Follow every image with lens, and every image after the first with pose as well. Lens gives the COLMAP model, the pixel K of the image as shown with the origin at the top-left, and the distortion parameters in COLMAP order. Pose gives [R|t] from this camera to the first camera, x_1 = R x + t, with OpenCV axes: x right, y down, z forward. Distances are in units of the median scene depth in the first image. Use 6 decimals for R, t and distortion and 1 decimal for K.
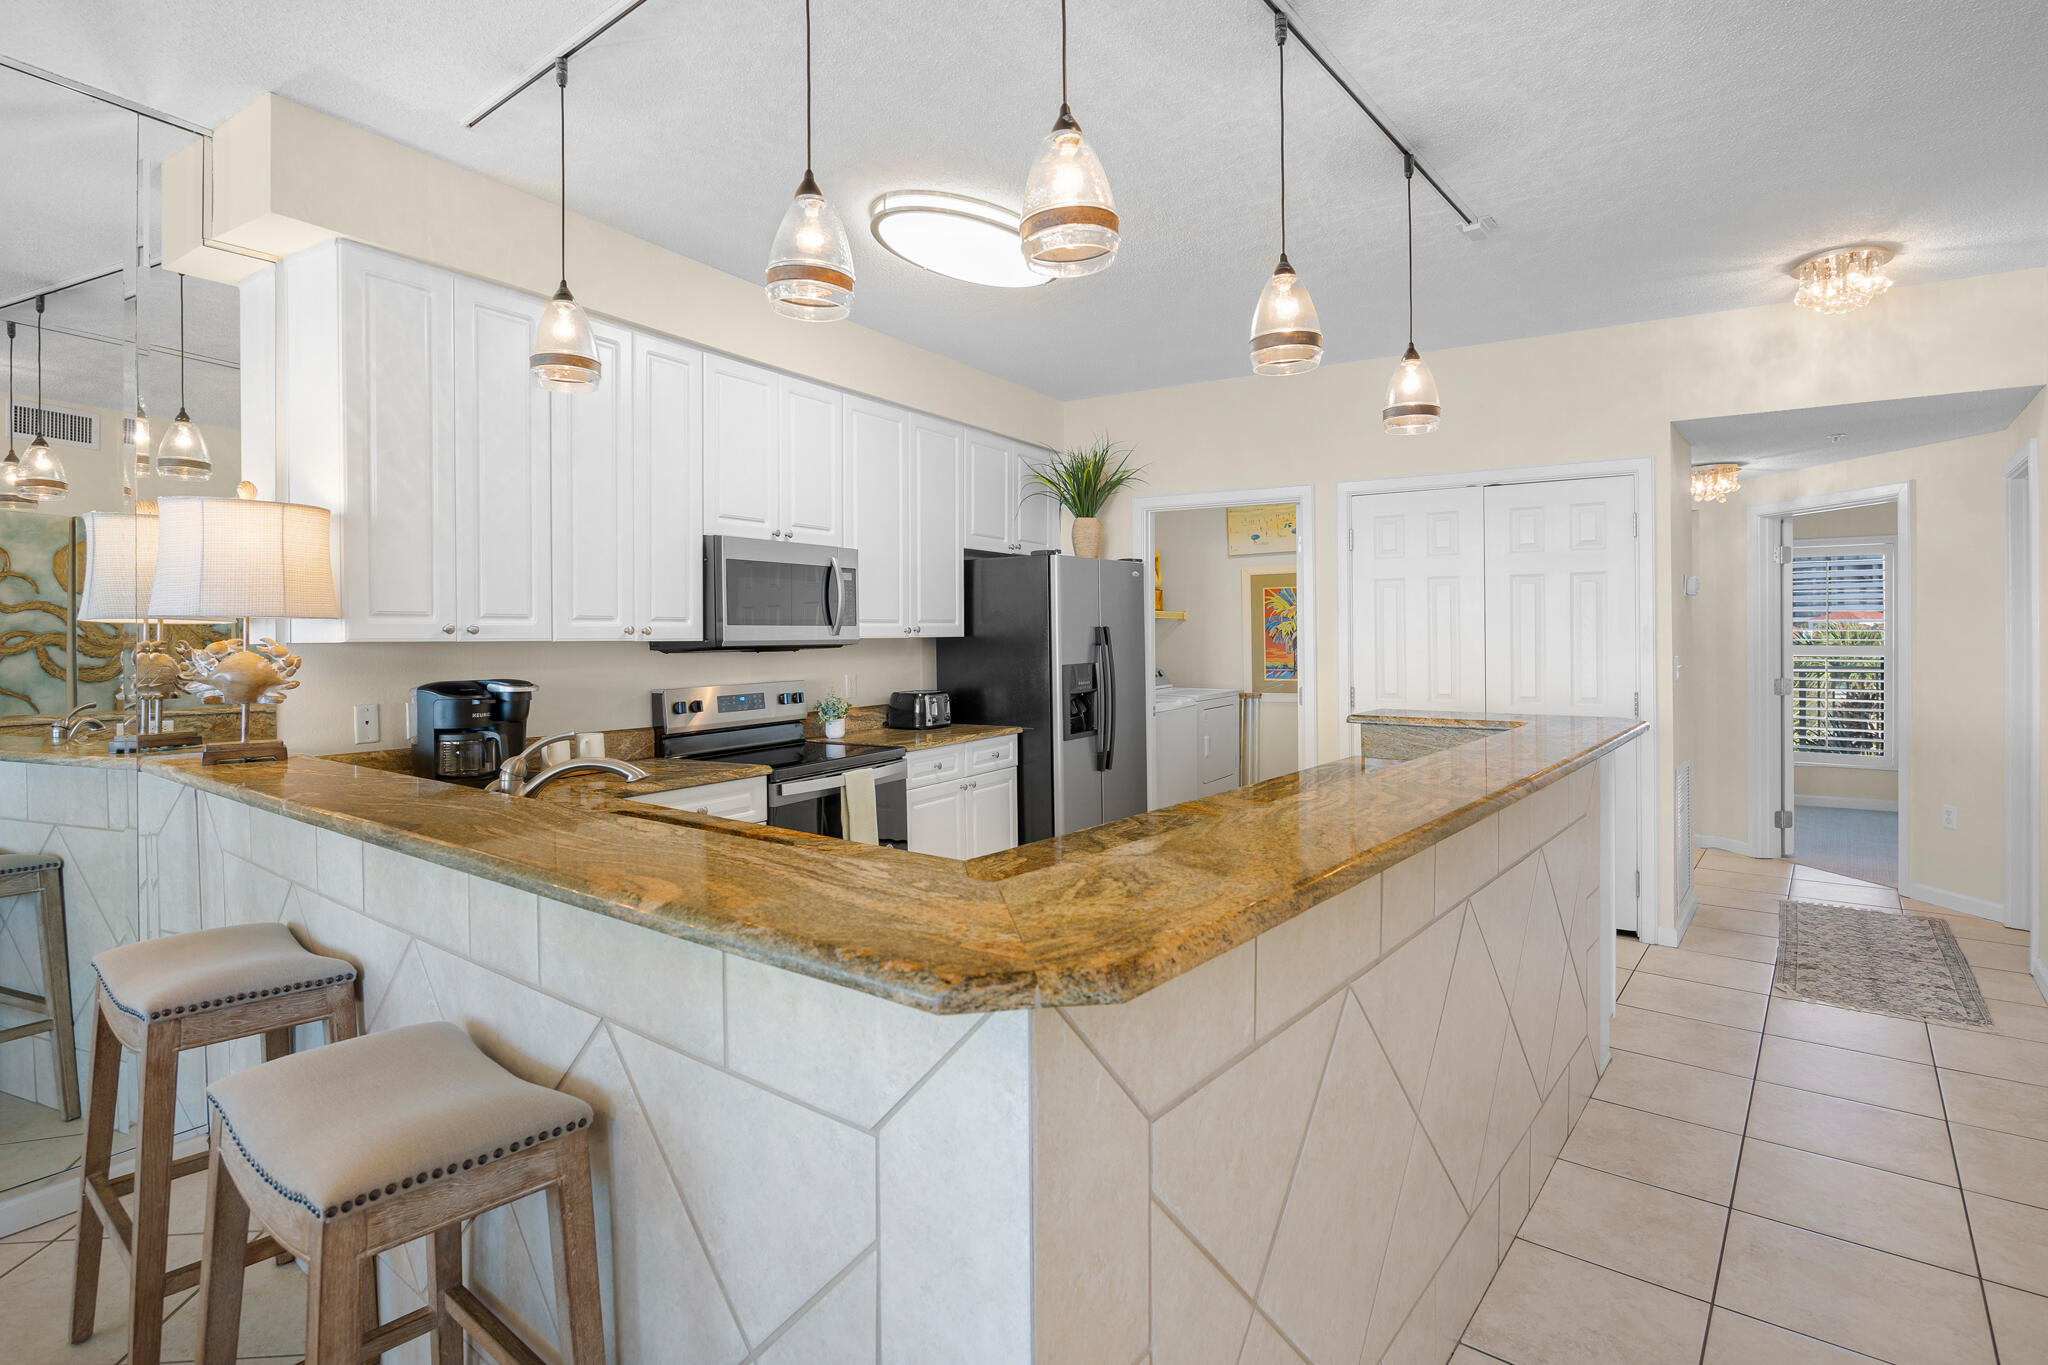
lens RADIAL K [[1009.4, 0, 1023.1], [0, 1009.4, 646.6], [0, 0, 1]] dist [0.000690, -0.000006]
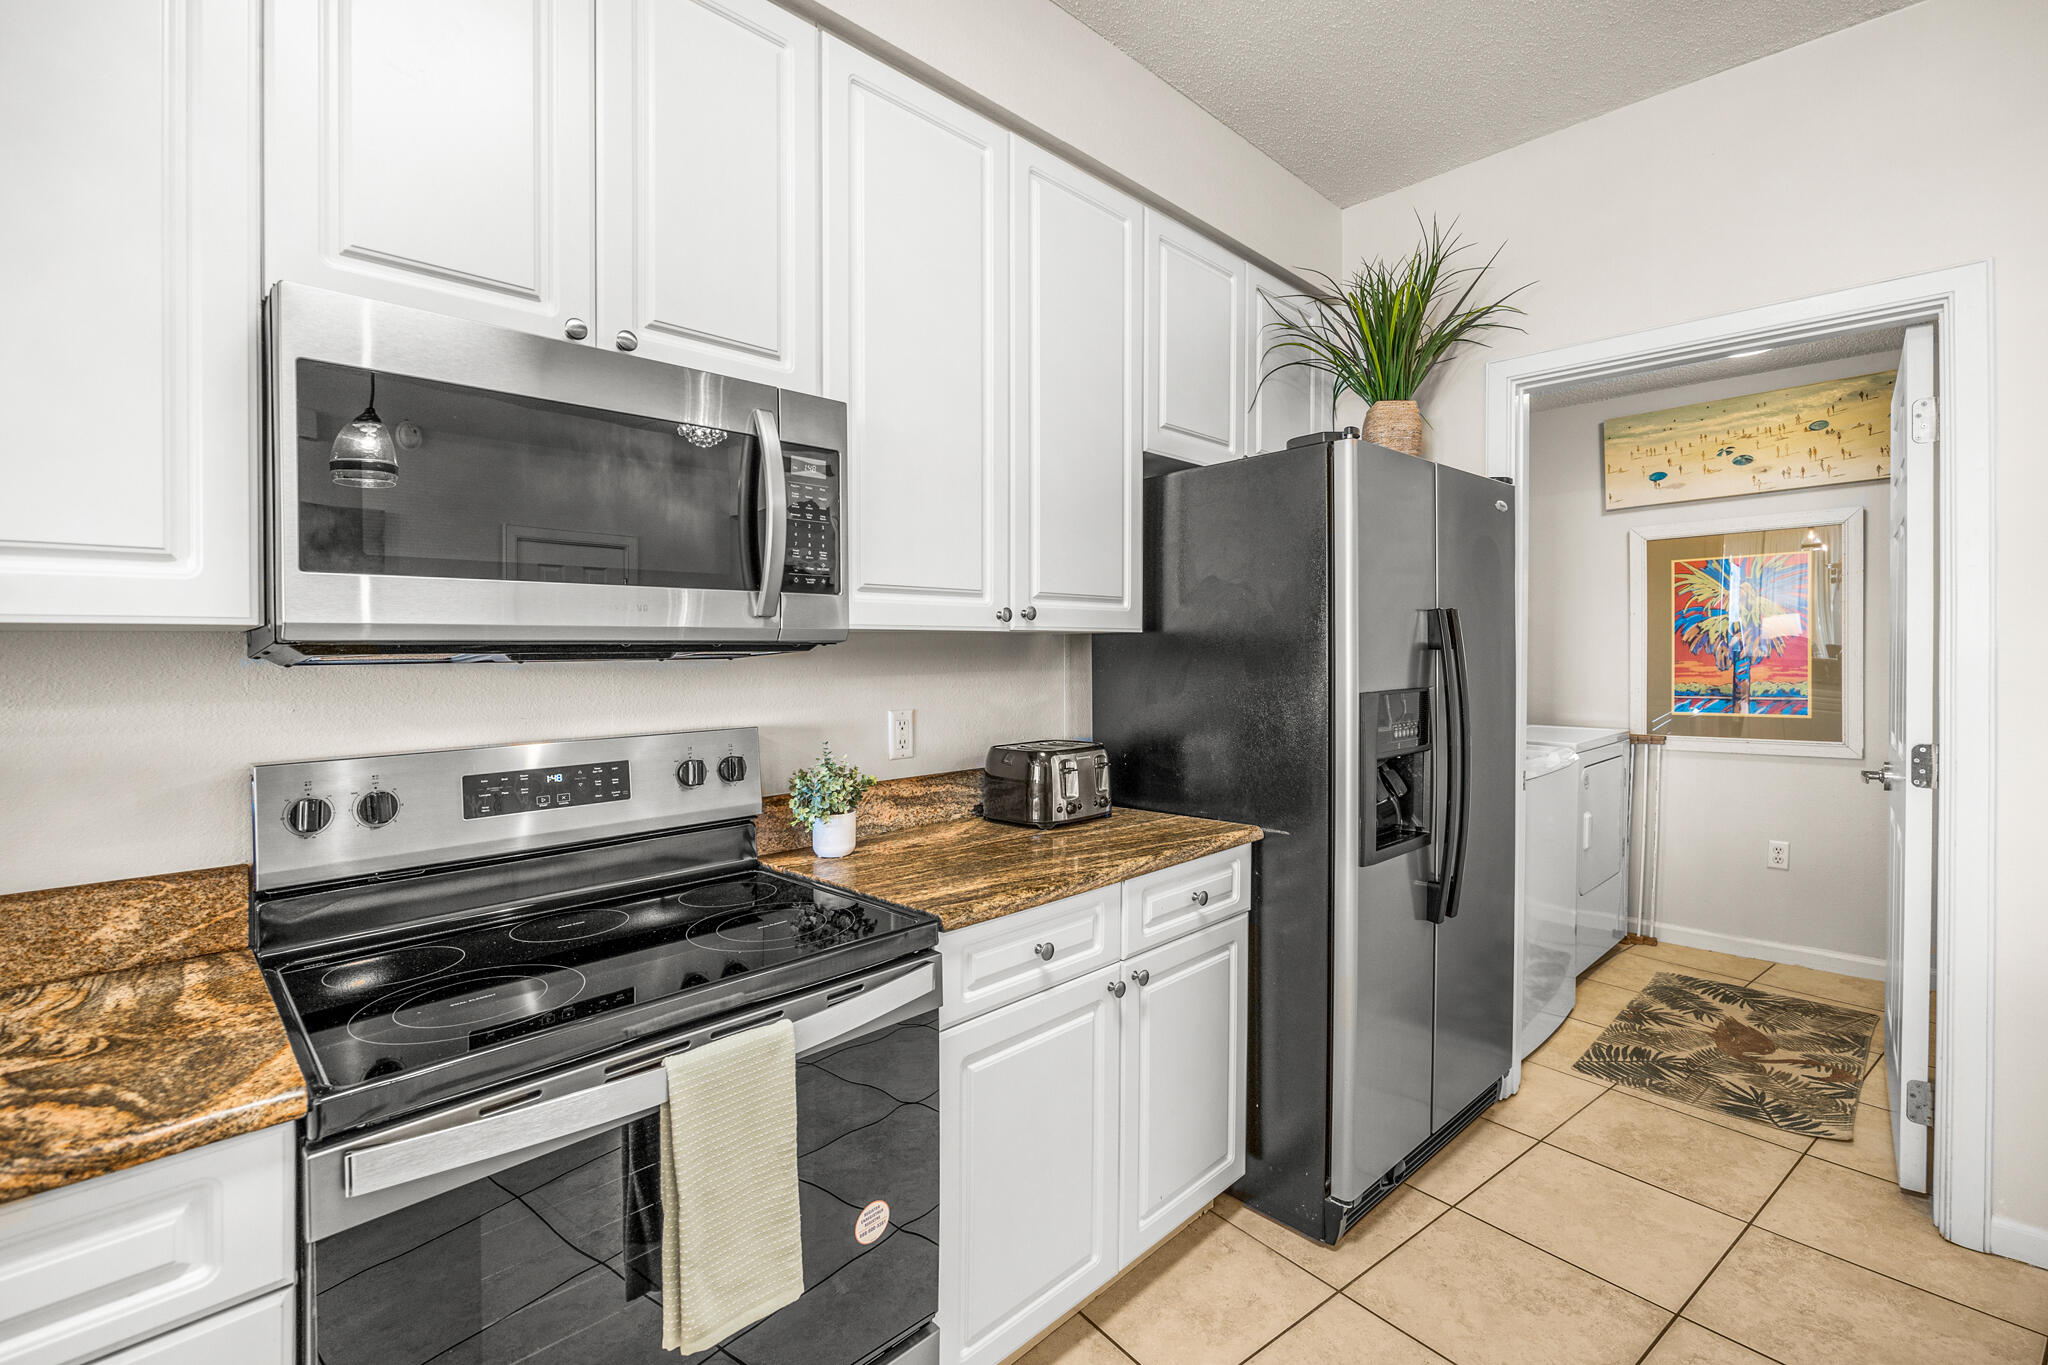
lens RADIAL K [[902.4, 0, 1051.9], [0, 902.4, 682.7], [0, 0, 1]] dist [0.000888, 0.000092]
pose [[0.975434, 0.007310, -0.220172, -0.004285], [-0.002243, 0.999727, 0.023254, 0.004379], [0.220282, -0.022189, 0.975184, 0.574504]]
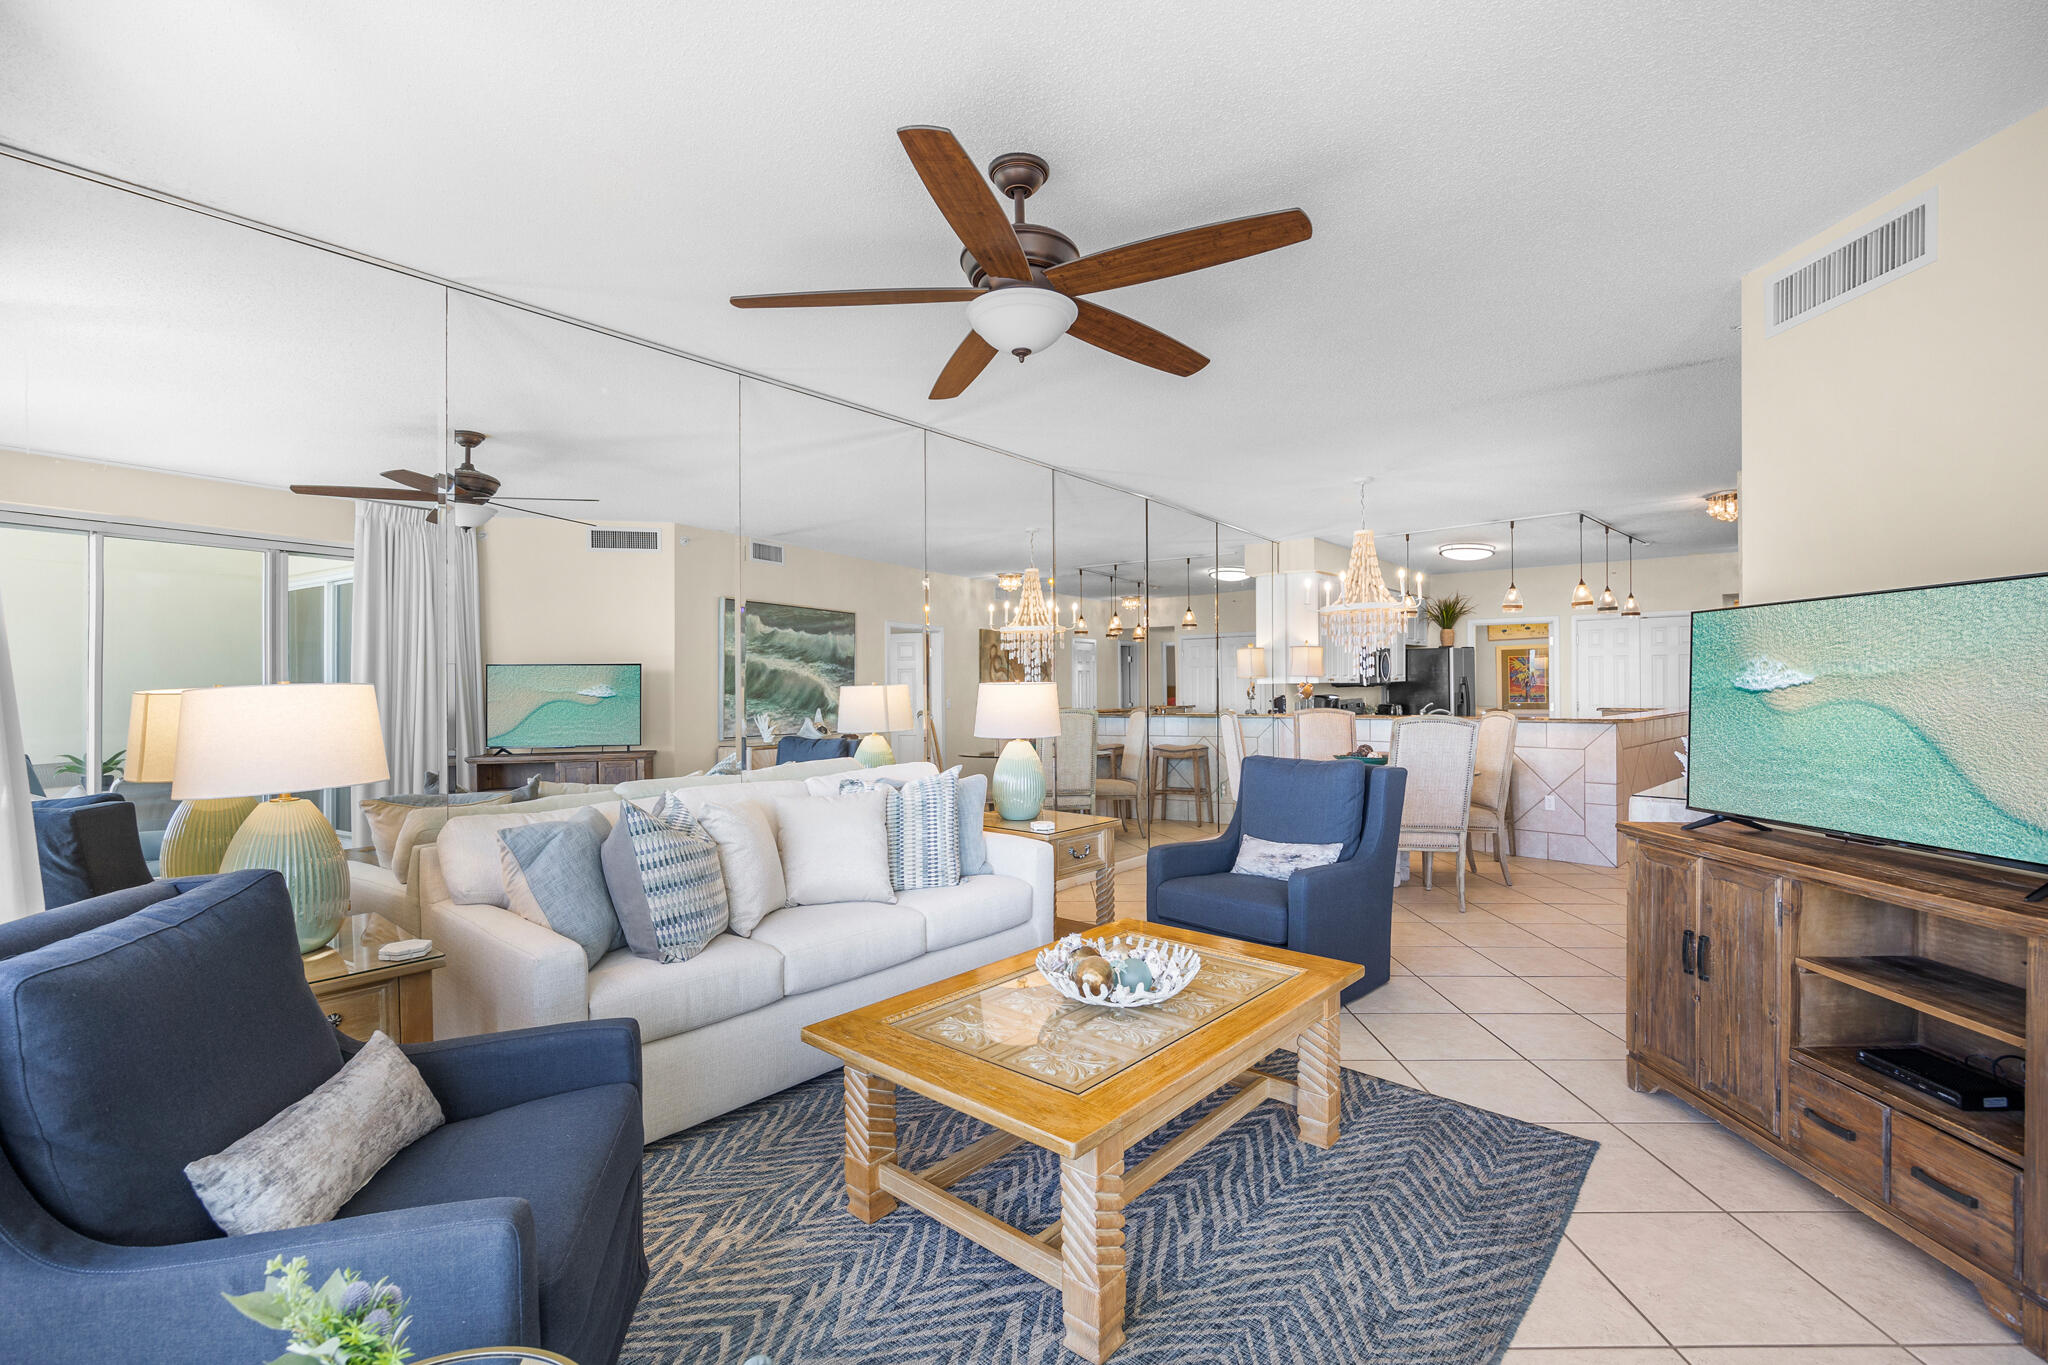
lens RADIAL K [[869.0, 0, 1024.0], [0, 869.0, 682.5], [0, 0, 1]] dist [-0.000724, 0.000036]
pose [[0.990800, 0.002494, -0.135310, -0.697374], [-0.003272, 0.999979, -0.005525, 0.008903], [0.135294, 0.005917, 0.990788, -1.209470]]
